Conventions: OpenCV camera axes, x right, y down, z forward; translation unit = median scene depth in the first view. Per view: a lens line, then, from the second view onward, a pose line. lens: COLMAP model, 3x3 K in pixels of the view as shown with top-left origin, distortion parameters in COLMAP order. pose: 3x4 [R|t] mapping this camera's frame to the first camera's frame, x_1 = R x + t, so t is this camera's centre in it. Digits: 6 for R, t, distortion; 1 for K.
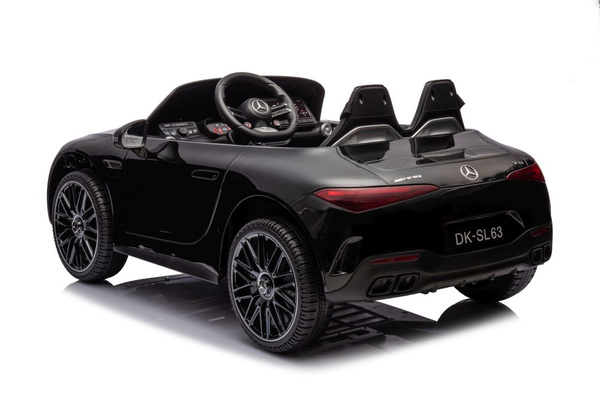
lens RADIAL K [[1031.0, 0, 300.0], [0, 1031.0, 200.0], [0, 0, 1]] dist [0.002401, 0.035933]
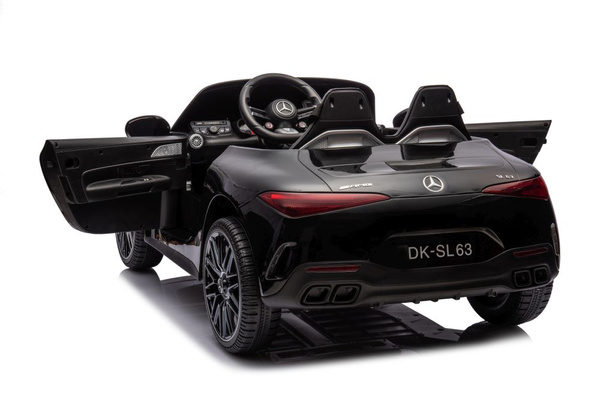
lens RADIAL K [[1031.0, 0, 300.0], [0, 1031.0, 200.0], [0, 0, 1]] dist [0.002401, 0.035933]
pose [[0.954632, 0.059379, -0.291807, 0.305531], [-0.060335, 0.998162, 0.005729, -0.009311], [0.291611, 0.012138, 0.956460, 0.058412]]
